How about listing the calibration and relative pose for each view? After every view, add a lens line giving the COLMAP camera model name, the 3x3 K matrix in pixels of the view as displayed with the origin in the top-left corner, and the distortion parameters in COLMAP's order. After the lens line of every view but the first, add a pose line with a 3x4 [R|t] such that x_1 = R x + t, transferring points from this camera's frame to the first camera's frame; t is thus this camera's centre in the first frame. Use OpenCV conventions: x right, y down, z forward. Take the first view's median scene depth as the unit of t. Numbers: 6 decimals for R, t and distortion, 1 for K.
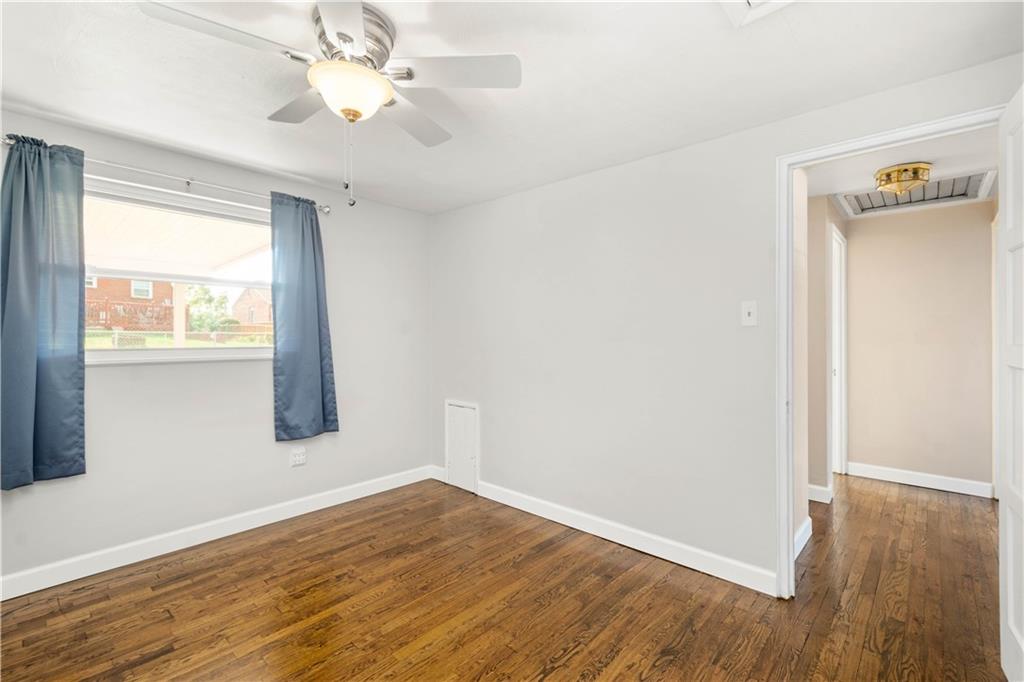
lens RADIAL K [[454.1, 0, 503.4], [0, 454.1, 335.2], [0, 0, 1]] dist [0.003474, -0.001339]
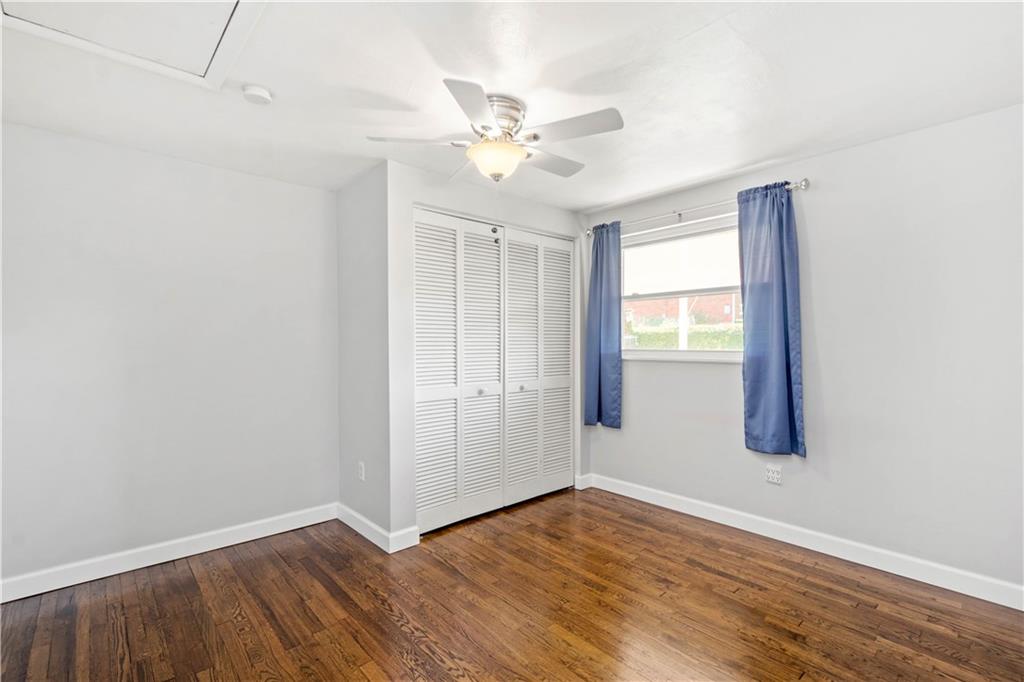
lens RADIAL K [[454.1, 0, 505.6], [0, 454.1, 350.8], [0, 0, 1]] dist [0.003474, -0.001339]
pose [[-0.088520, 0.016864, -0.995932, 0.564705], [0.003533, 0.999856, 0.016617, 0.008225], [0.996068, -0.002048, -0.088567, 0.637478]]
